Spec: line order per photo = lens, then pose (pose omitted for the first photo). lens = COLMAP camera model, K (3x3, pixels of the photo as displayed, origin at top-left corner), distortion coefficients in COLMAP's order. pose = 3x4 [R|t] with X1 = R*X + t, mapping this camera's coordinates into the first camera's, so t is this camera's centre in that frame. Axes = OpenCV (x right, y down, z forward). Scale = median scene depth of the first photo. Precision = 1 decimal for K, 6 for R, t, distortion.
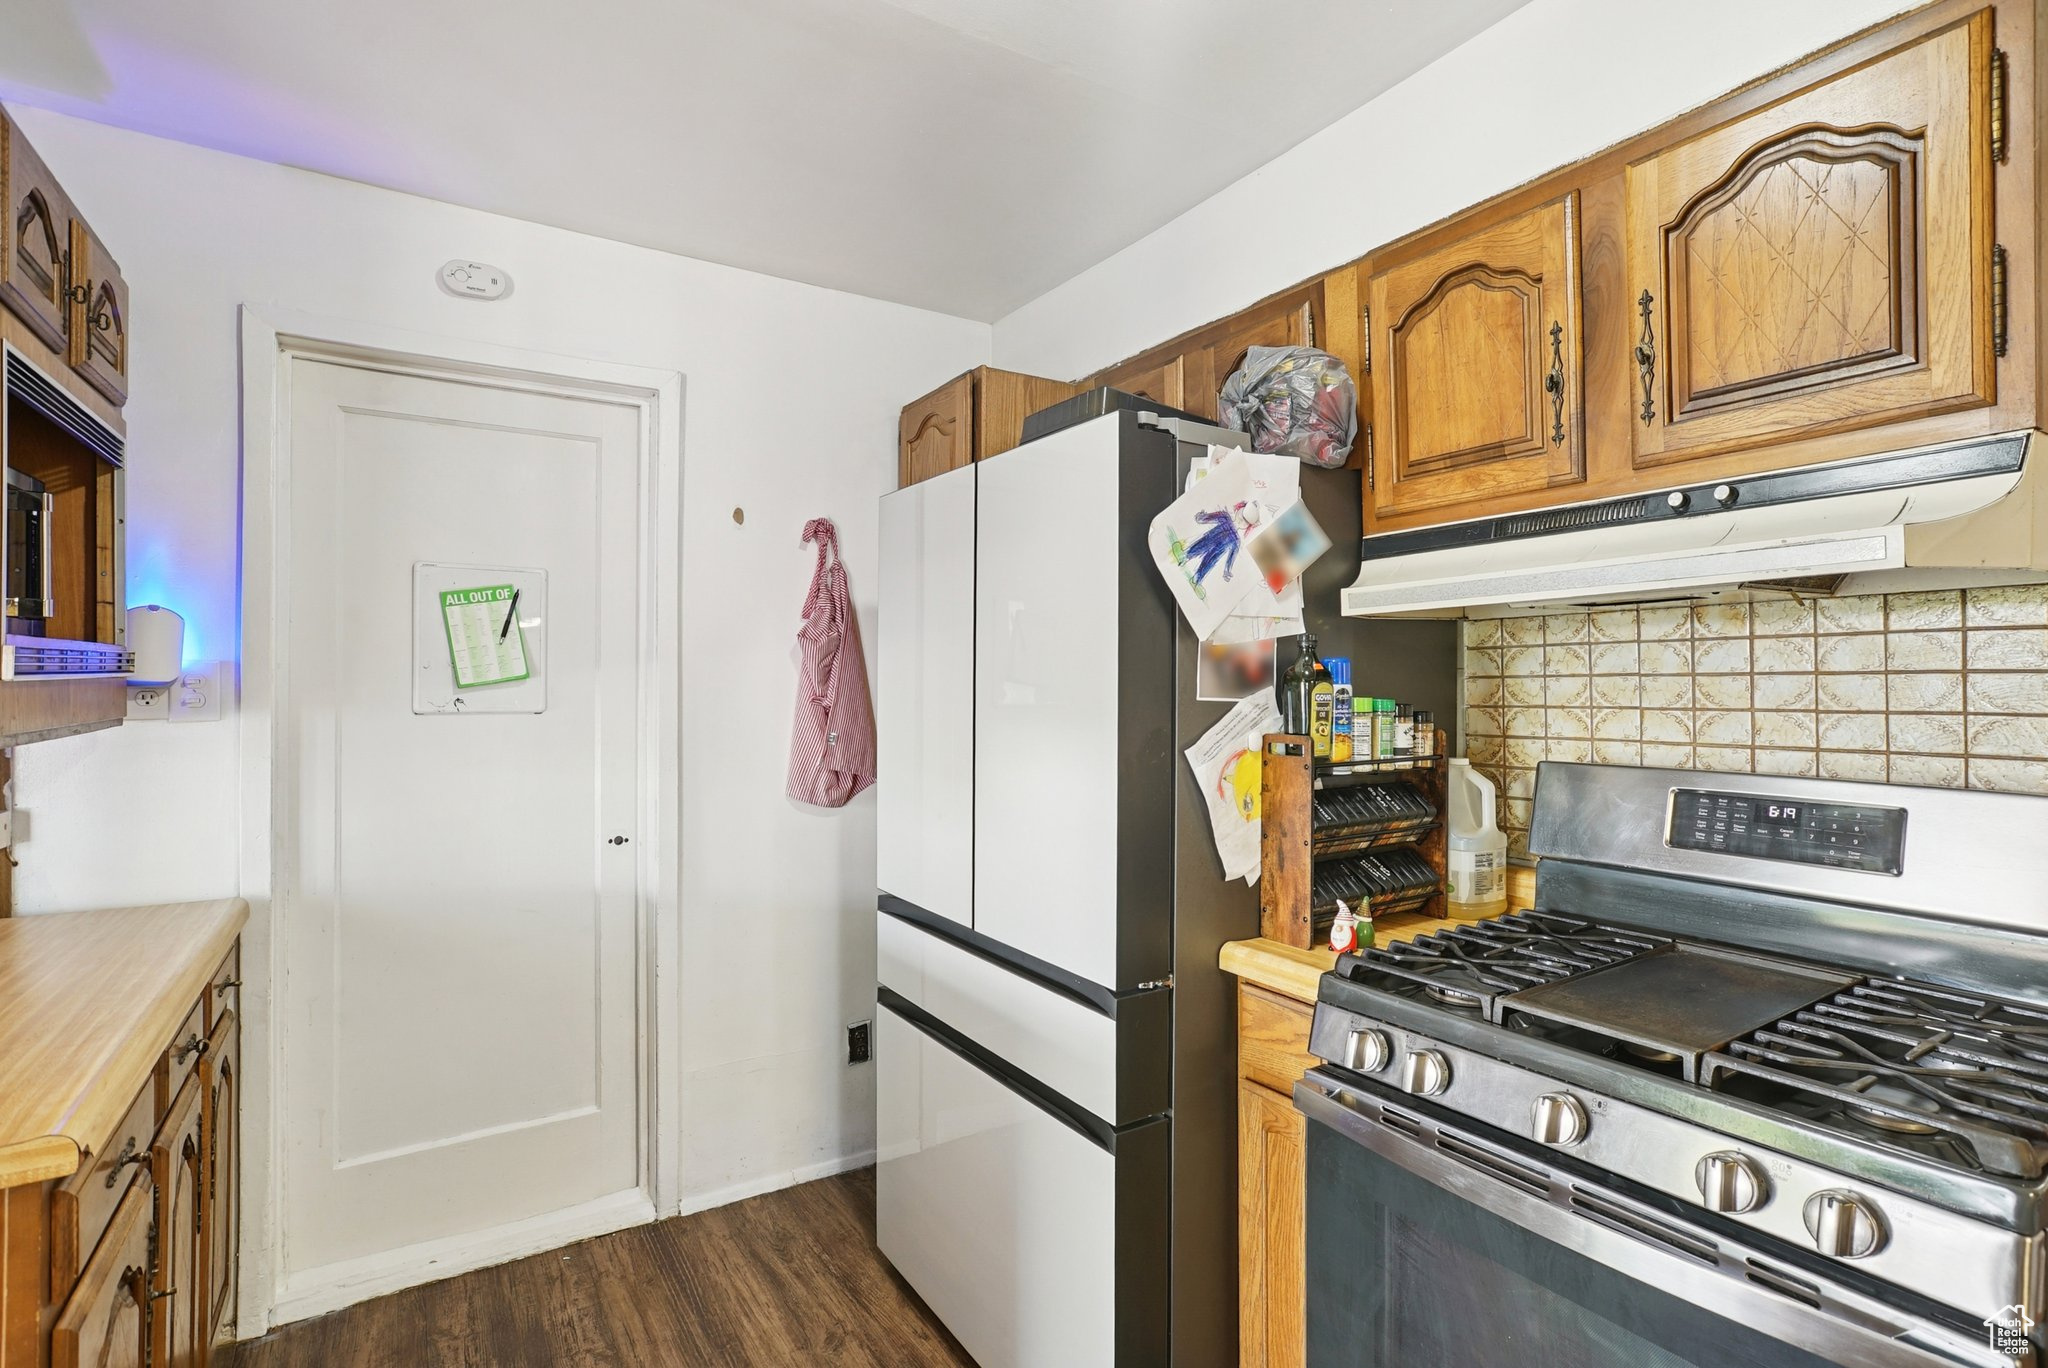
lens RADIAL K [[971.9, 0, 1017.7], [0, 971.9, 674.1], [0, 0, 1]] dist [-0.021042, -0.000315]
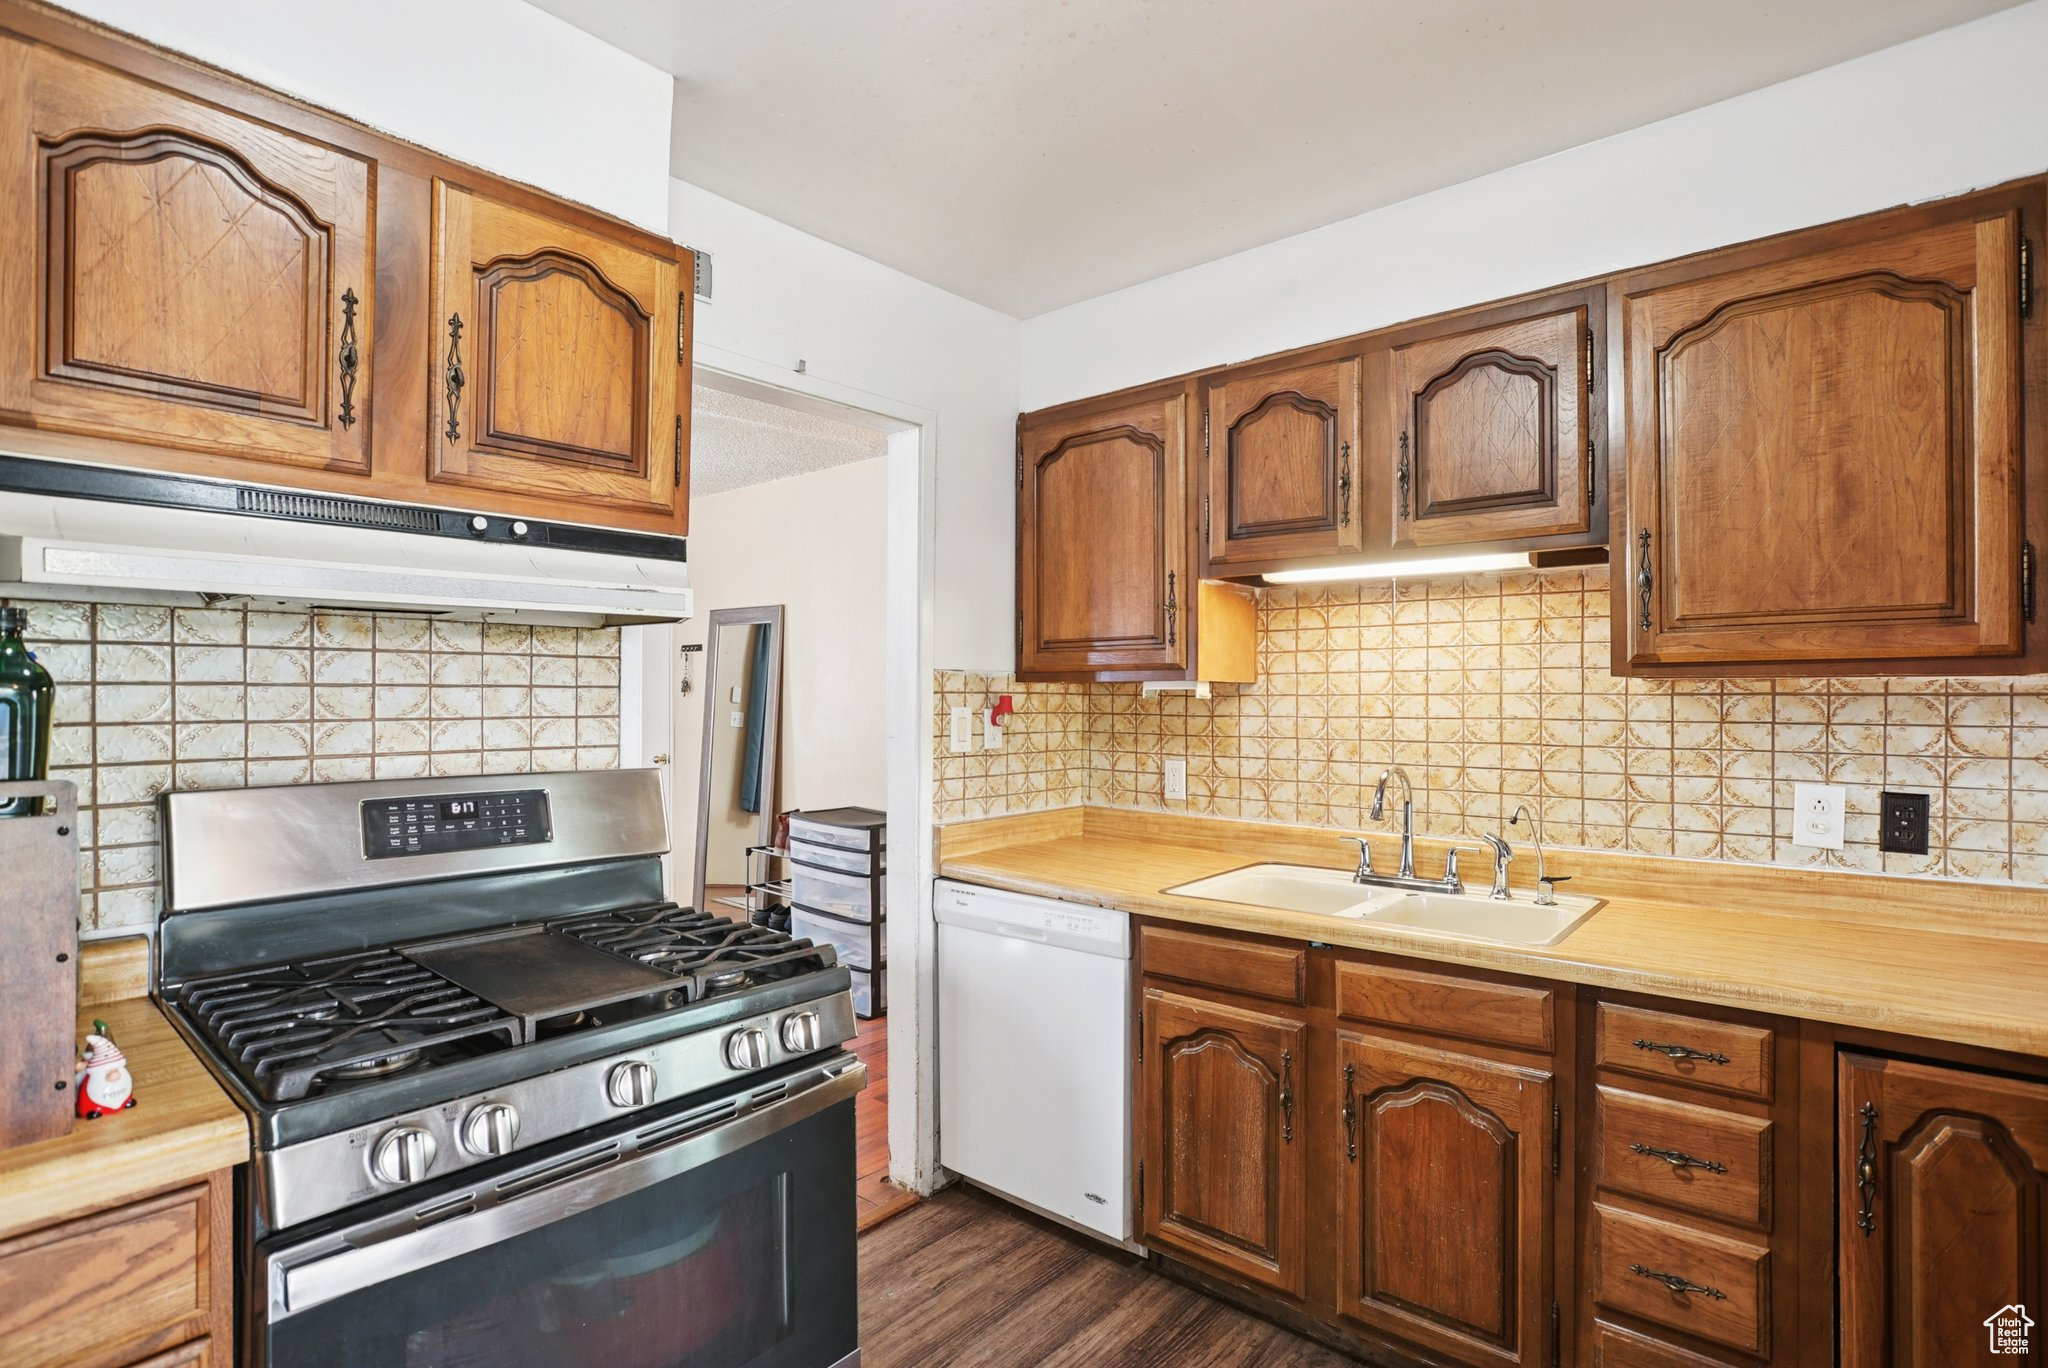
lens RADIAL K [[971.9, 0, 1019.5], [0, 971.9, 686.7], [0, 0, 1]] dist [-0.021042, -0.000315]
pose [[-0.289927, 0.010700, 0.956989, -0.471453], [-0.011495, 0.999826, -0.014661, 0.009064], [-0.956980, -0.015252, -0.289754, 0.661861]]
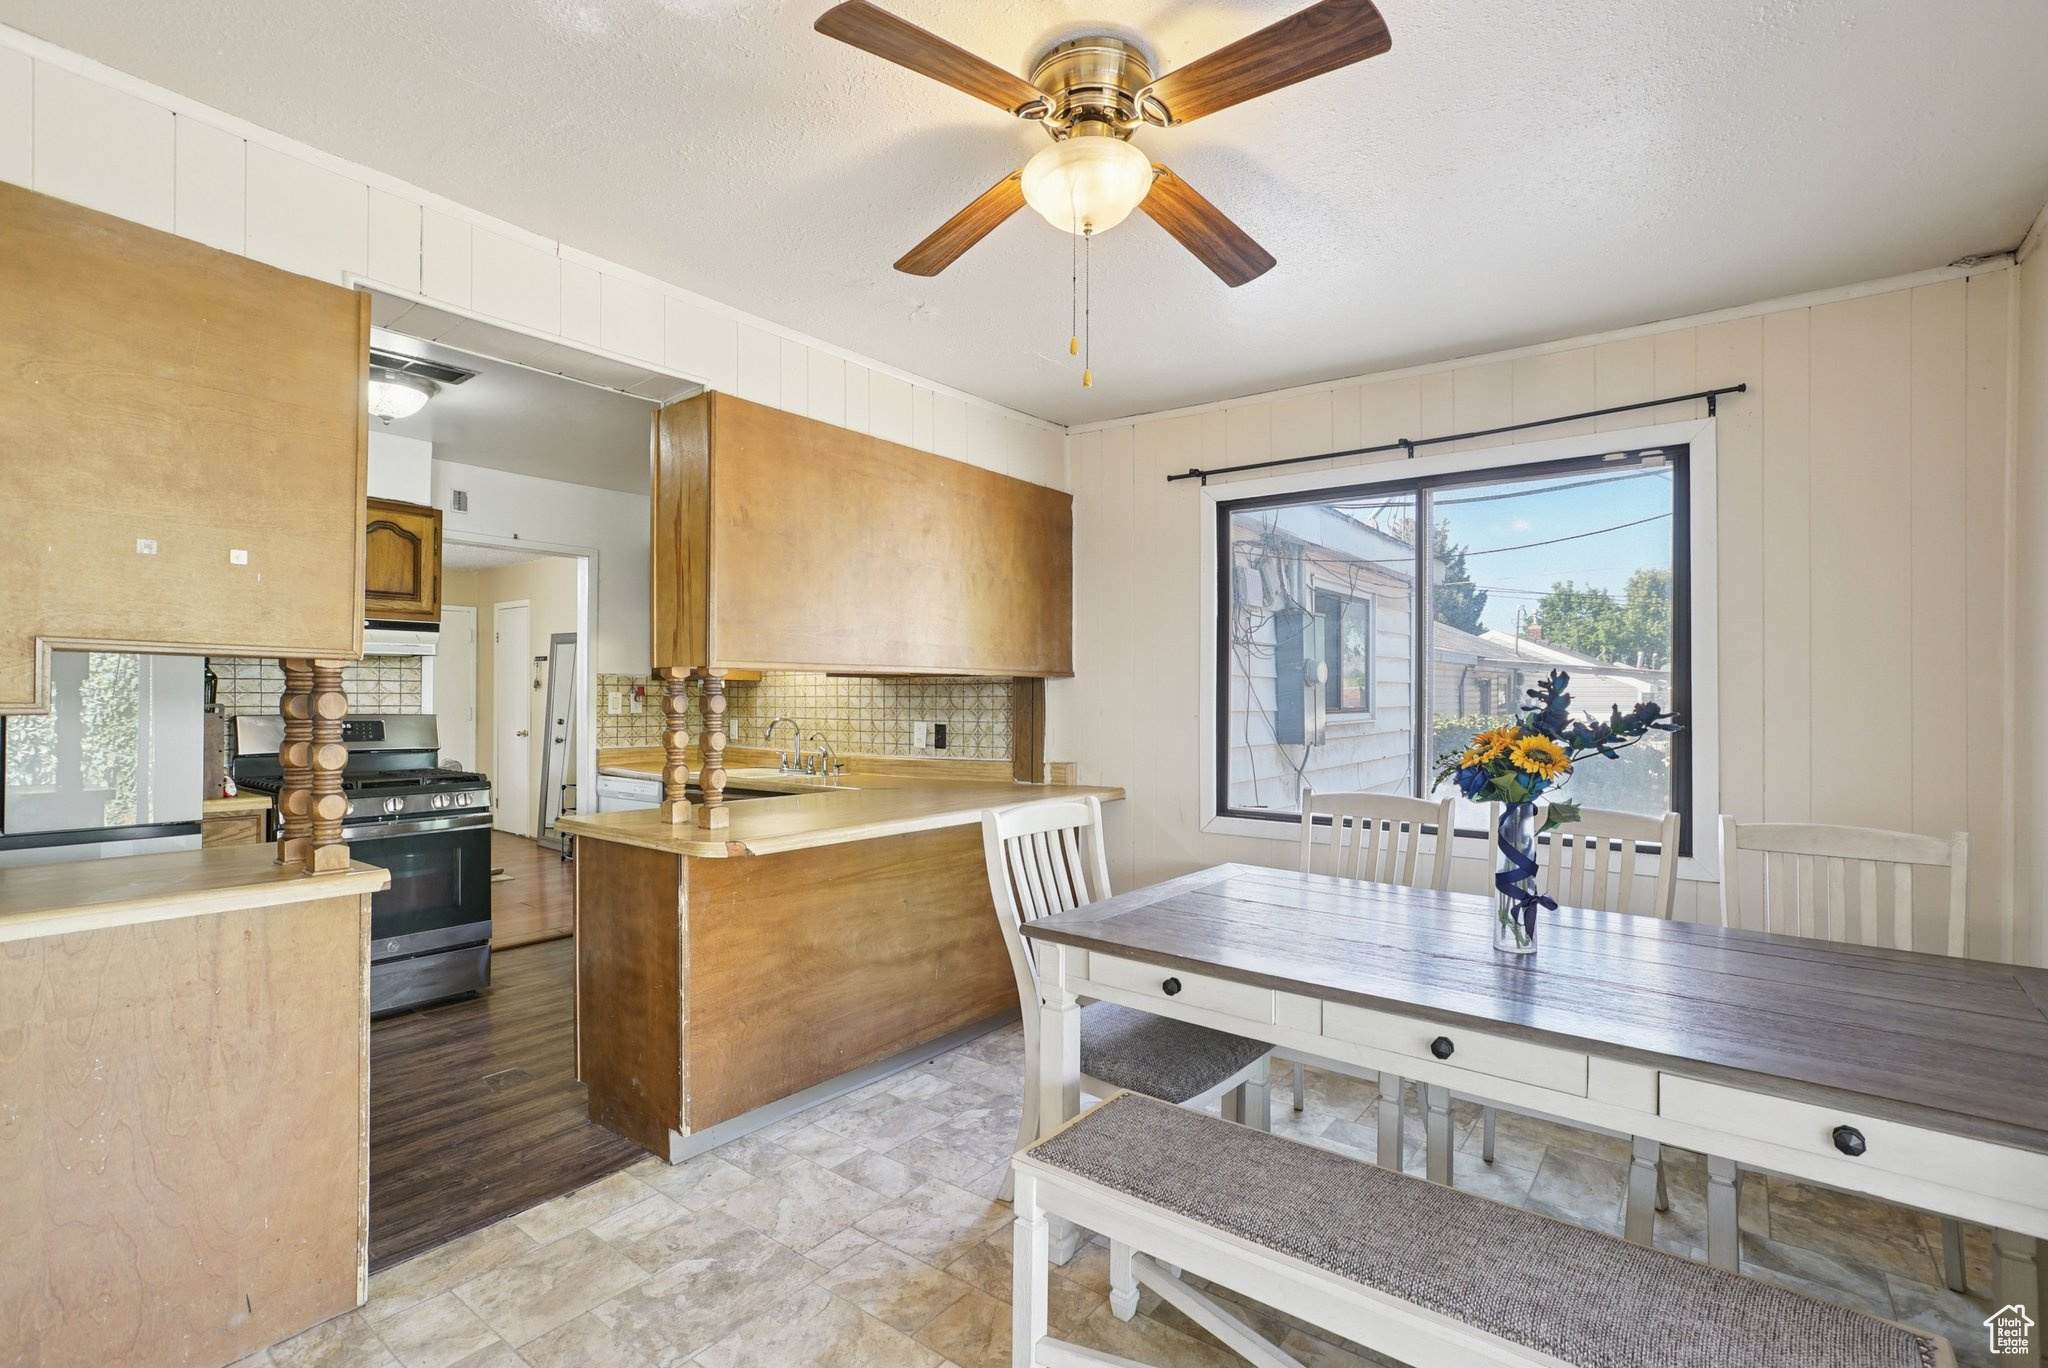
lens RADIAL K [[965.2, 0, 1035.4], [0, 965.2, 688.8], [0, 0, 1]] dist [-0.018816, -0.000255]
pose [[-0.311728, 0.010302, 0.950116, -2.031518], [-0.011611, 0.999825, -0.014651, 0.033942], [-0.950101, -0.015599, -0.311554, 0.094749]]
